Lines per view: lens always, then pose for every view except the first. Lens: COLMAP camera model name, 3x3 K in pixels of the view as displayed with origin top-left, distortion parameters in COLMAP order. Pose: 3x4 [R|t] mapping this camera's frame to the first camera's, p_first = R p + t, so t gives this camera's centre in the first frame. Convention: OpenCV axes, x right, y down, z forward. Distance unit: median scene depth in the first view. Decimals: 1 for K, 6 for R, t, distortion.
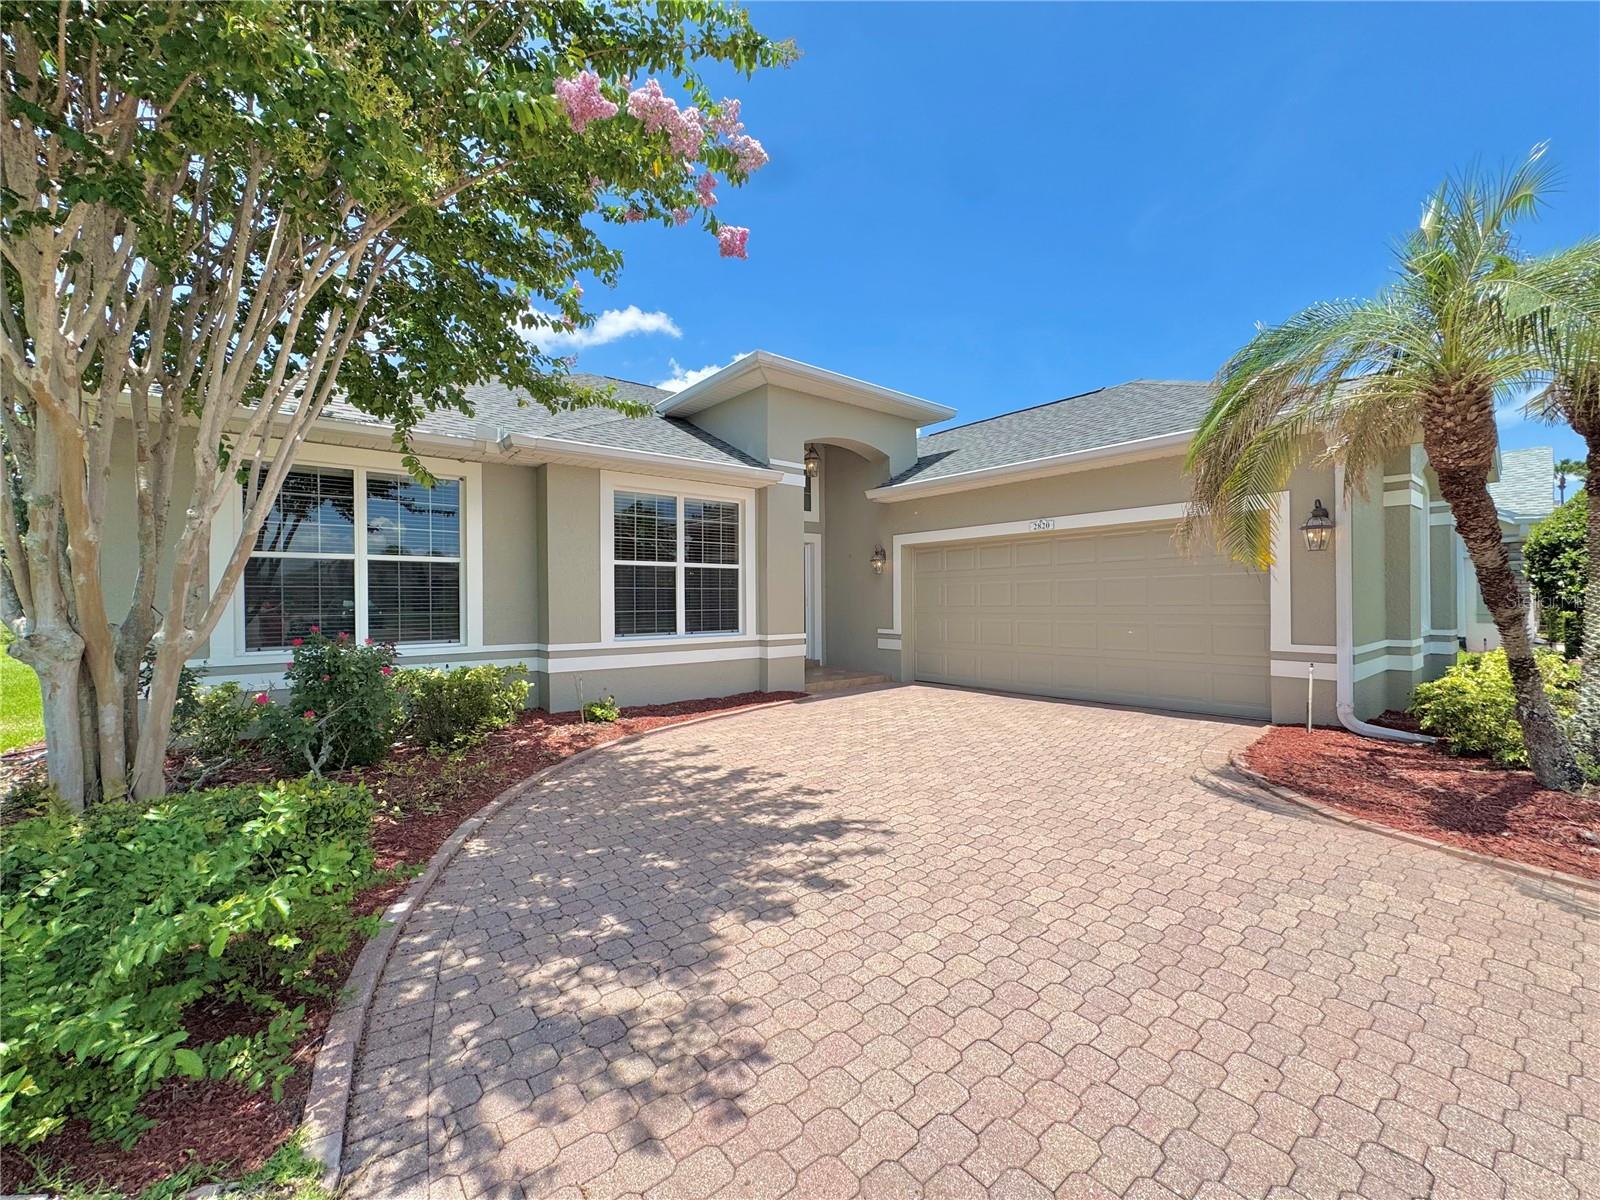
lens RADIAL K [[634.9, 0, 800.0], [0, 634.9, 600.0], [0, 0, 1]] dist [-0.001100, -0.000152]
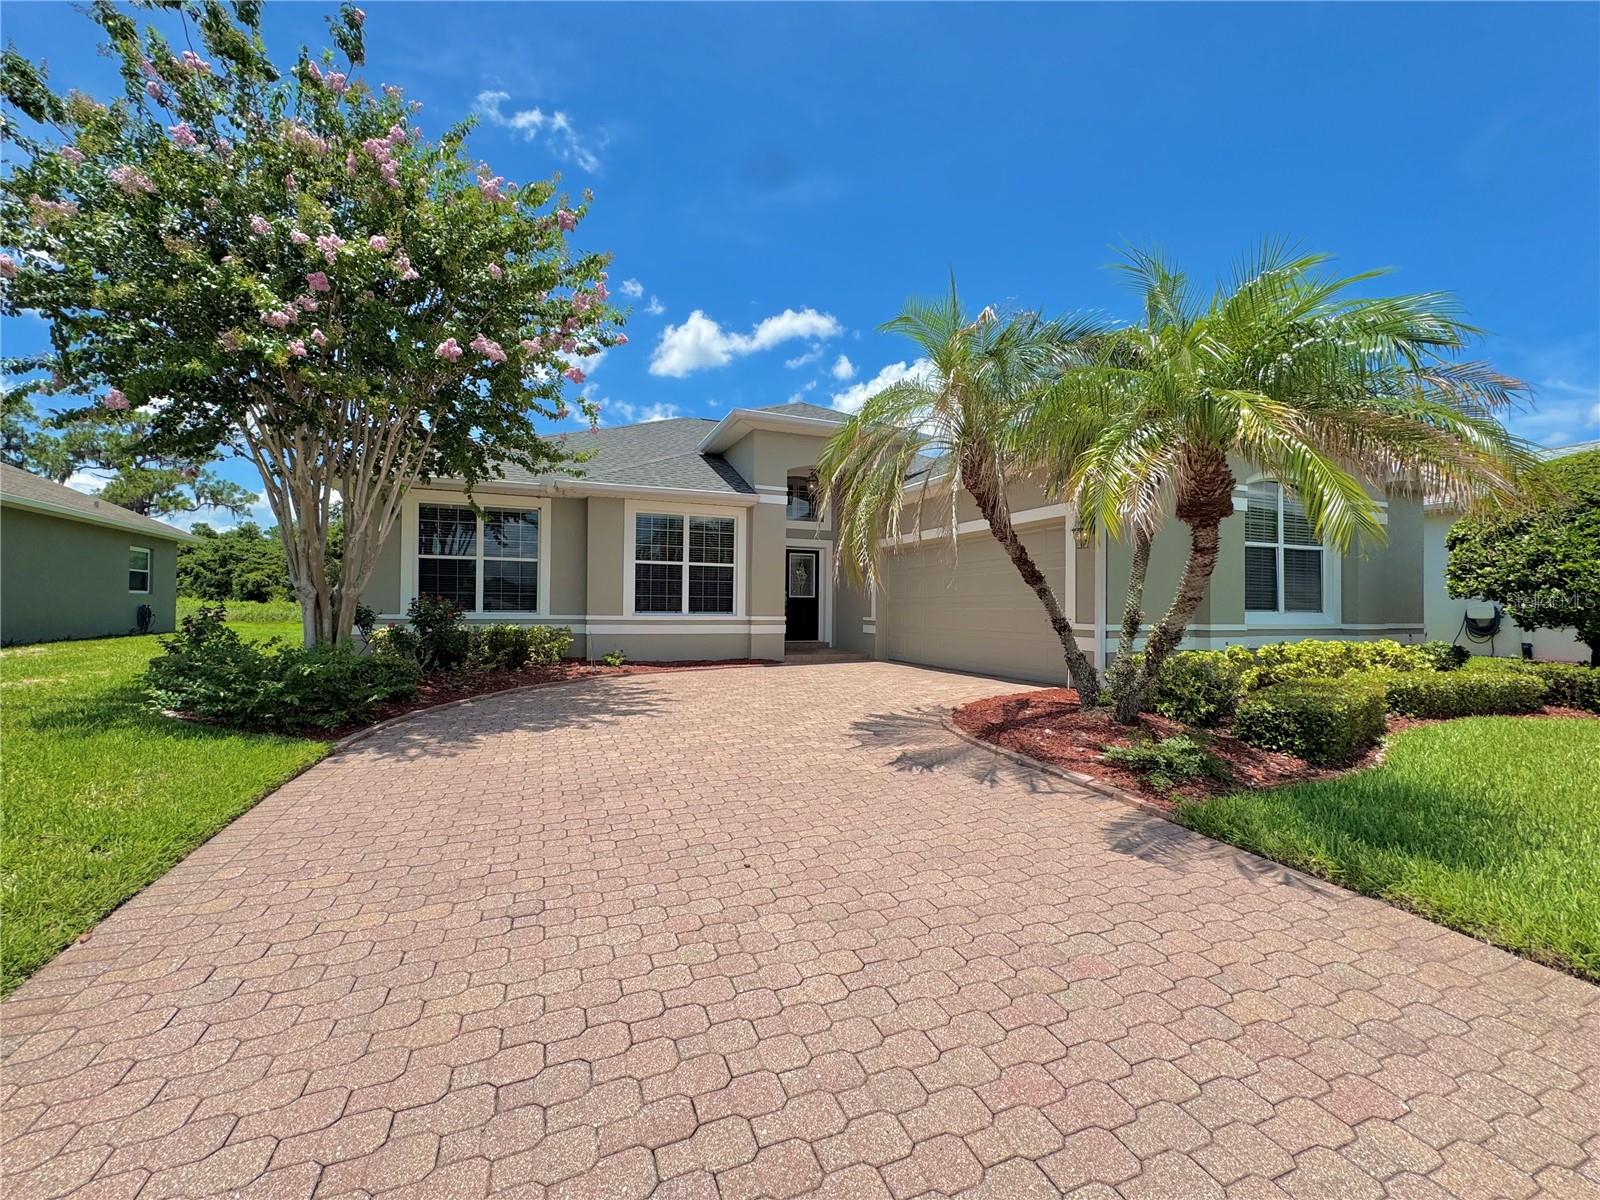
lens RADIAL K [[634.9, 0, 800.0], [0, 634.9, 600.0], [0, 0, 1]] dist [-0.001100, -0.000152]
pose [[0.957412, 0.013530, -0.288410, 0.488972], [-0.016240, 0.999844, -0.007004, 0.032257], [0.288270, 0.011389, 0.957482, -0.287902]]
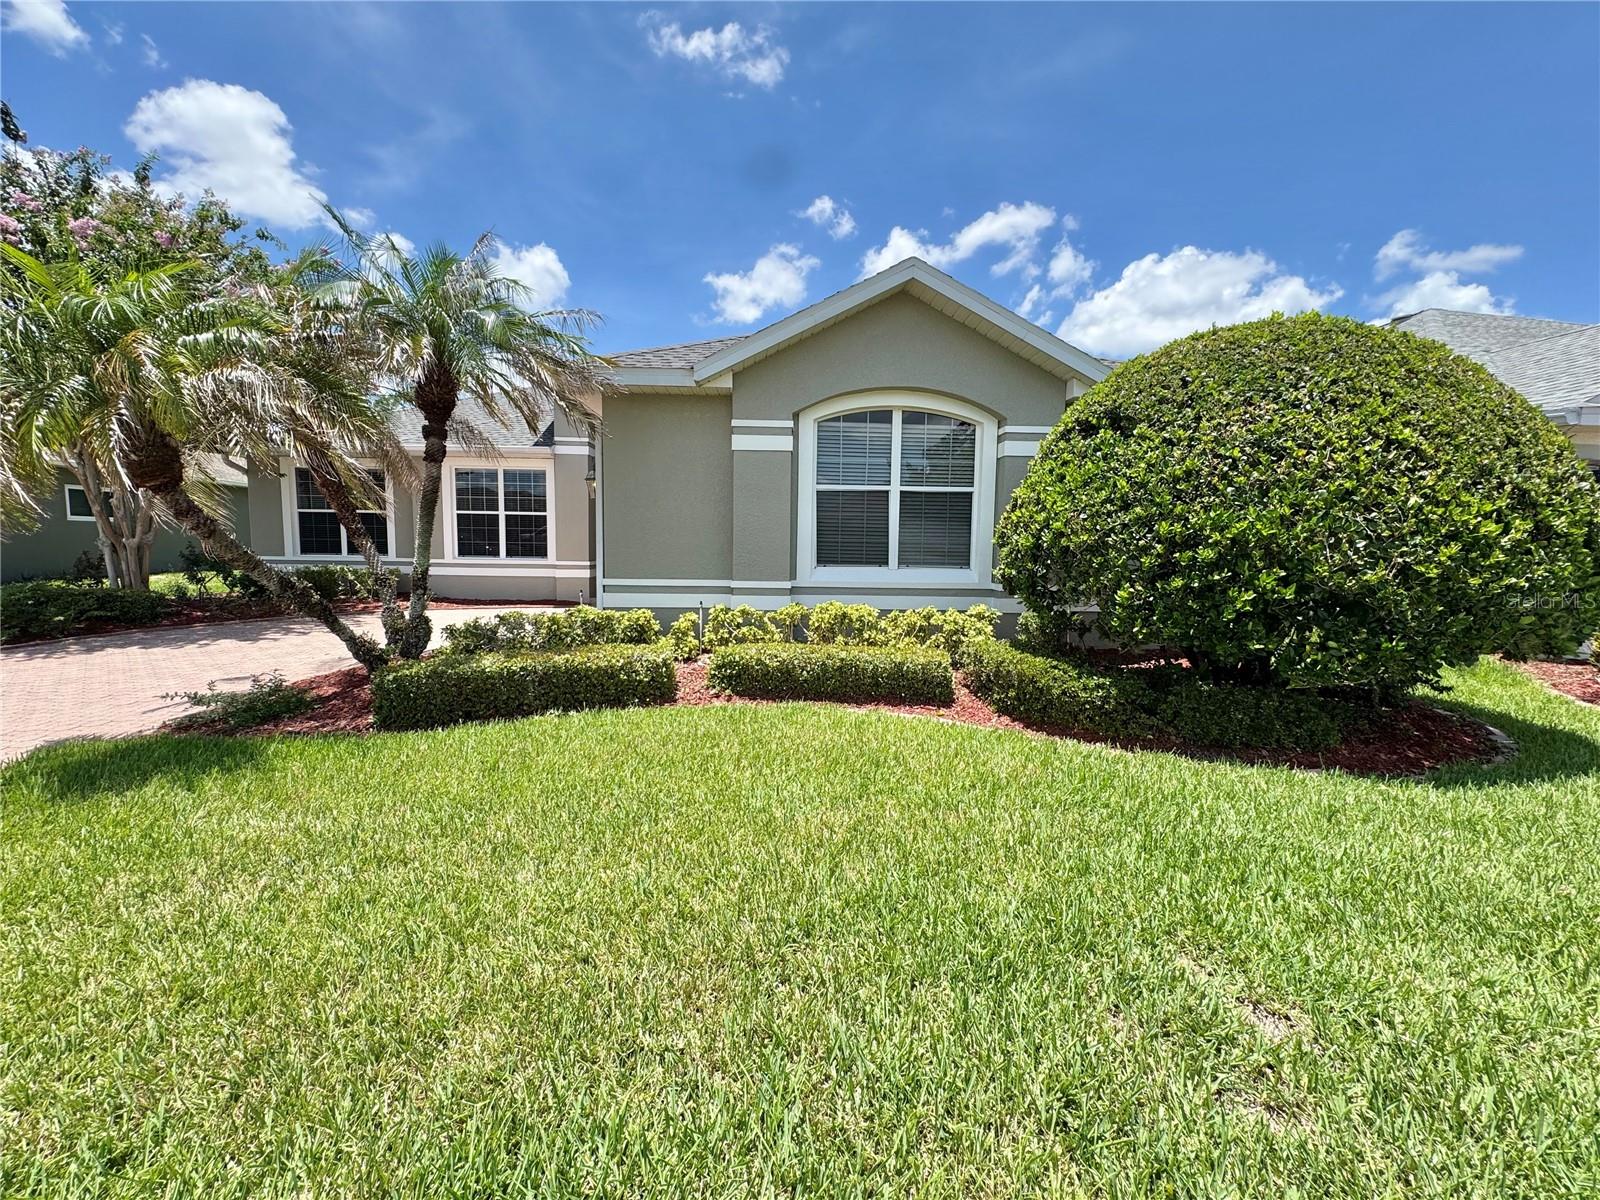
lens RADIAL K [[658.6, 0, 800.0], [0, 658.6, 600.0], [0, 0, 1]] dist [-0.019801, -0.000067]
pose [[0.803912, 0.071215, -0.590469, 1.448354], [-0.019786, 0.995458, 0.093121, -0.007614], [0.594419, -0.063178, 0.801670, 0.143411]]
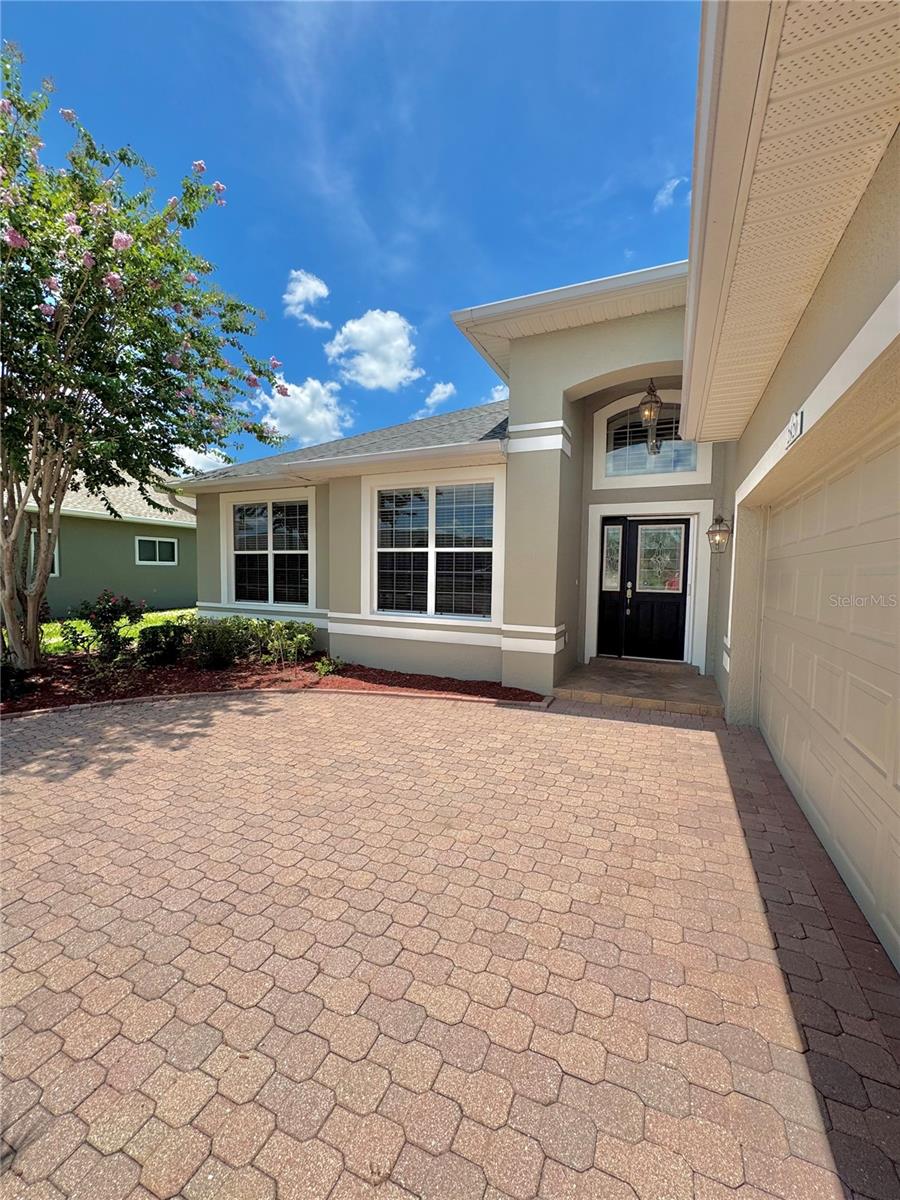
lens RADIAL K [[476.1, 0, 450.0], [0, 476.1, 600.0], [0, 0, 1]] dist [-0.001100, -0.000152]
pose [[0.450283, 0.062712, -0.890681, 0.587643], [-0.018748, 0.997975, 0.060789, -0.021771], [0.892689, -0.010674, 0.450547, 0.705399]]
